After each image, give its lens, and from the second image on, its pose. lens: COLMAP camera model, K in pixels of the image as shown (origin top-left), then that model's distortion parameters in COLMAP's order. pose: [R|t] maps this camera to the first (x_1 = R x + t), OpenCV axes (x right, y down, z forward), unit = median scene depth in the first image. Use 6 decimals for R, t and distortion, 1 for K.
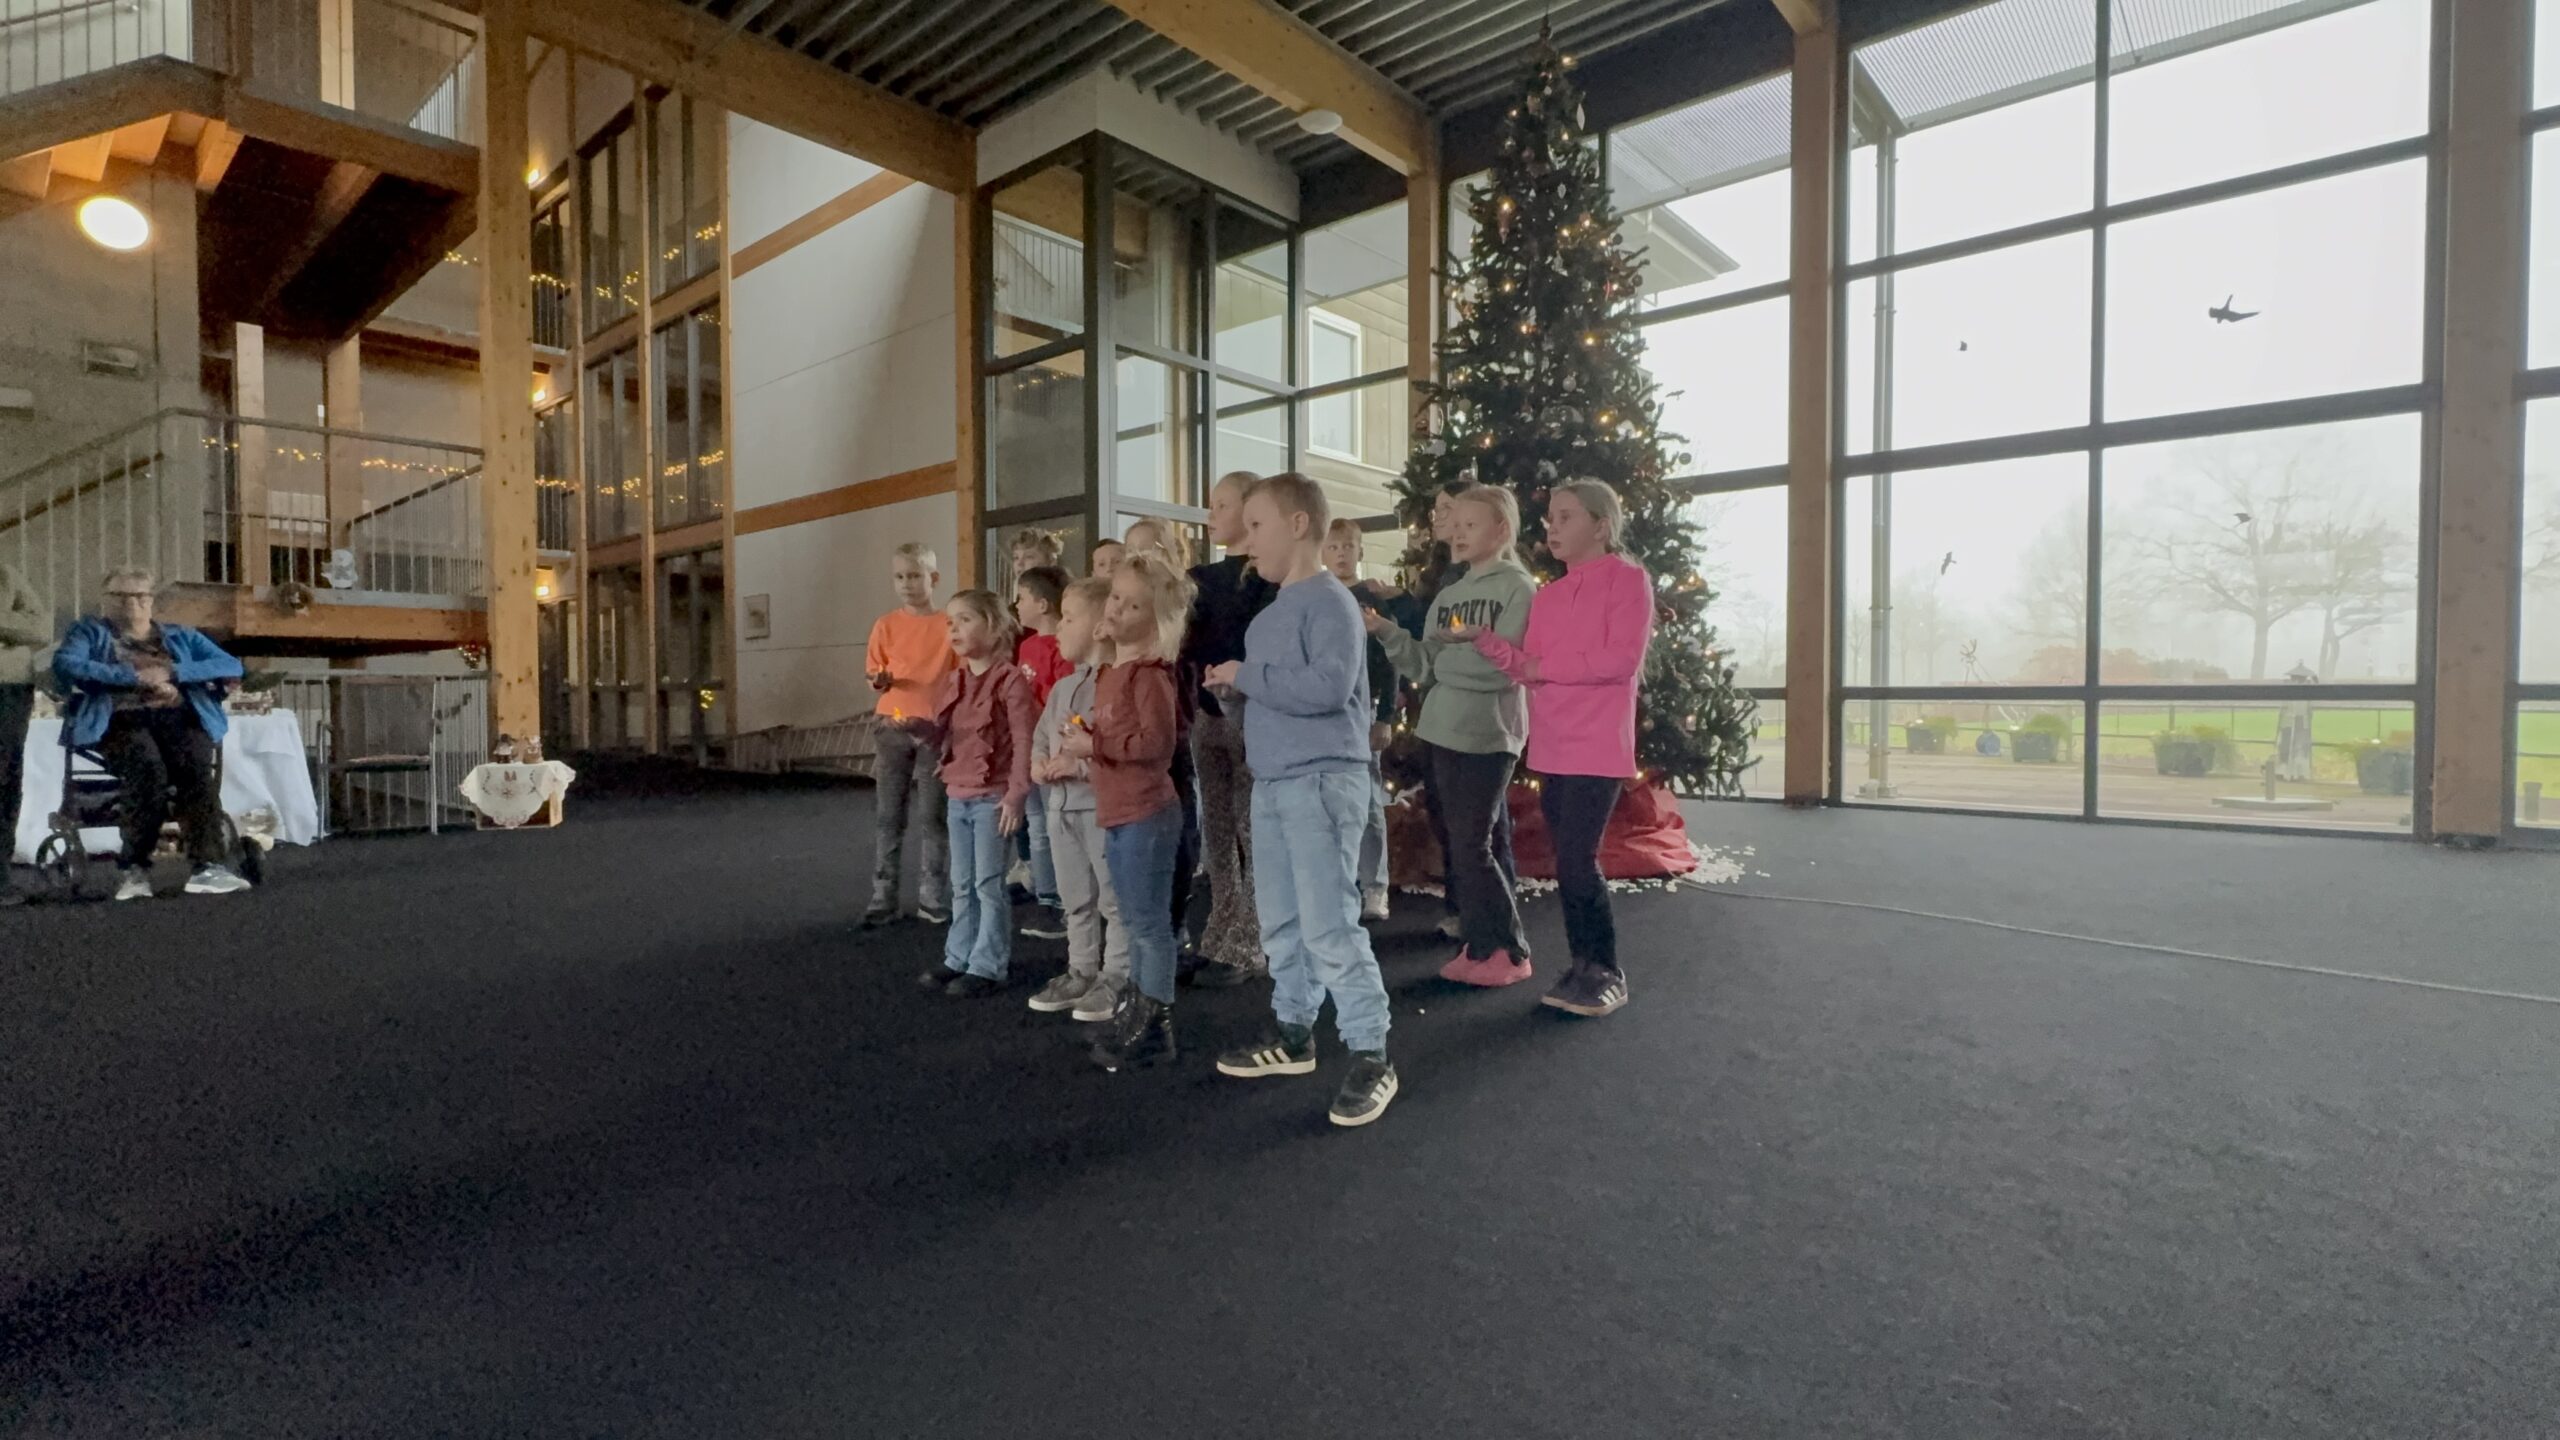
lens RADIAL K [[1162.8, 0, 1273.3], [0, 1162.8, 721.4], [0, 0, 1]] dist [-0.010180, 0.000463]
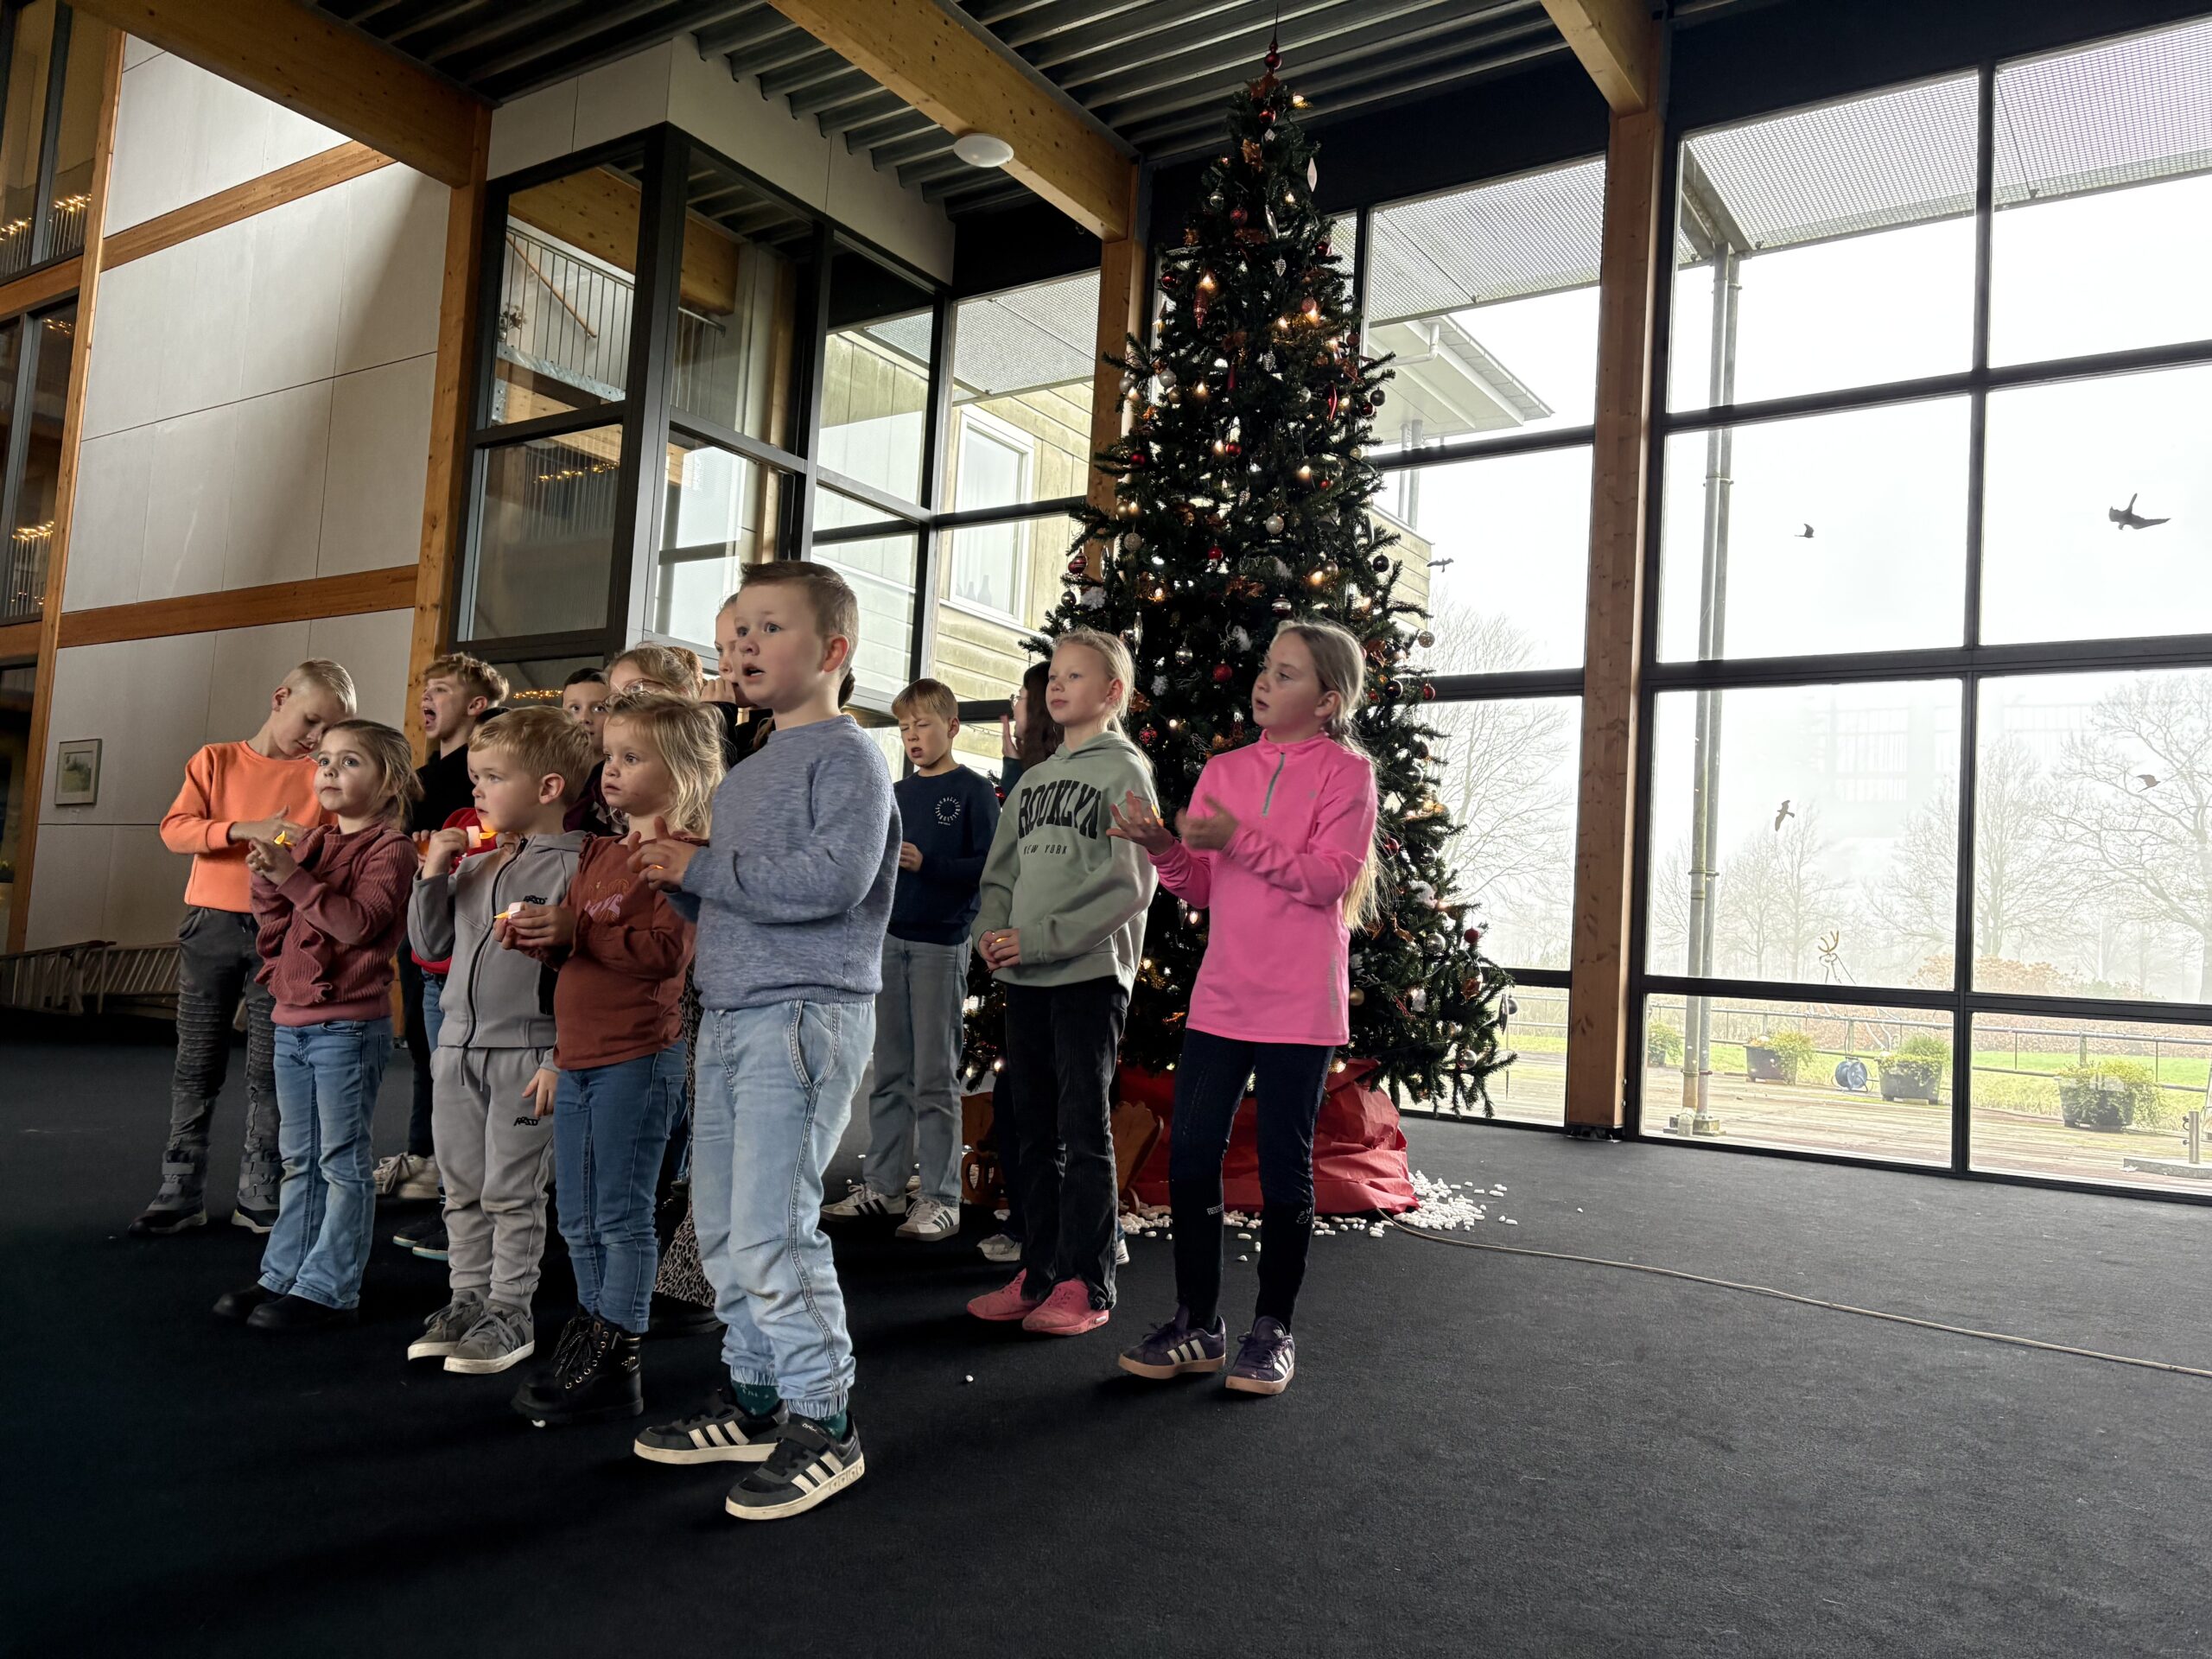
lens RADIAL K [[1664.6, 0, 1111.3], [0, 1664.6, 839.8], [0, 0, 1]] dist [0.033860, -0.029510]
pose [[0.989996, 0.070660, 0.122127, 0.033667], [-0.058593, 0.993289, -0.099723, 0.014204], [-0.128354, 0.091570, 0.987492, -0.002219]]
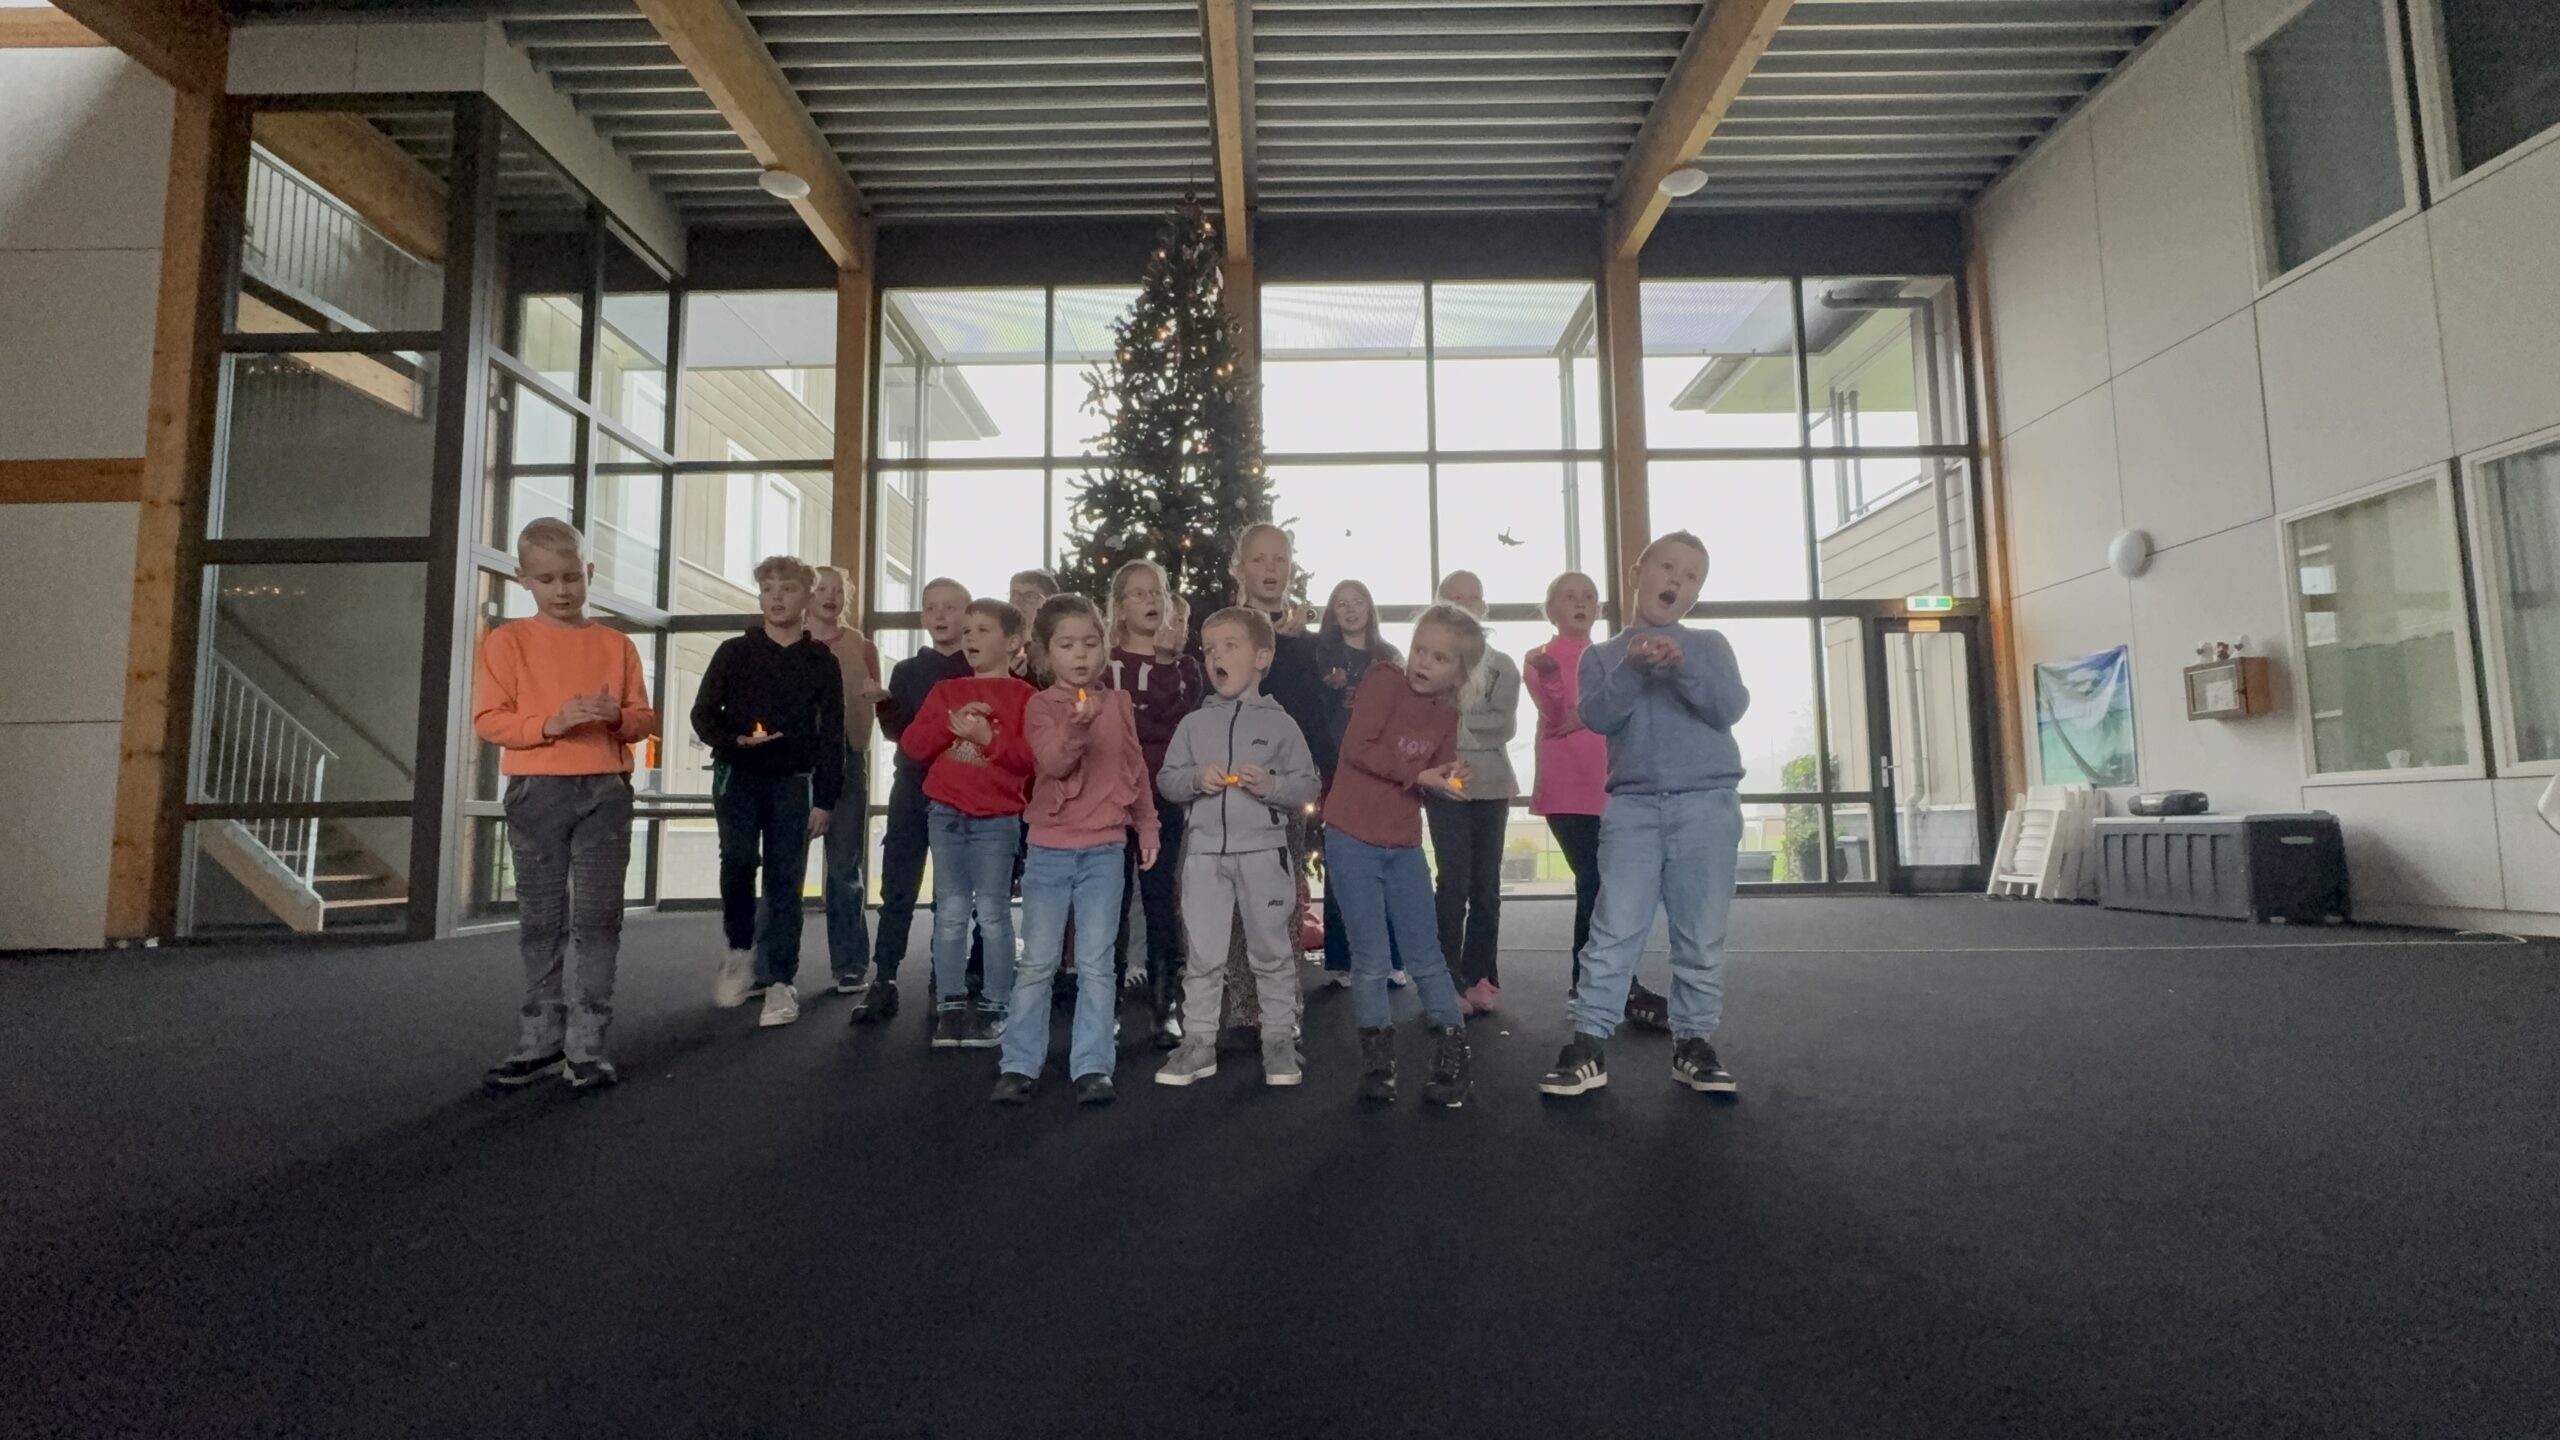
lens RADIAL K [[1162.8, 0, 1287.7], [0, 1162.8, 717.9], [0, 0, 1]] dist [-0.010180, 0.000463]
pose [[0.749078, 0.060154, 0.659745, -0.371267], [0.027100, 0.992253, -0.121241, 0.041137], [-0.661928, 0.108697, 0.741645, 0.149570]]
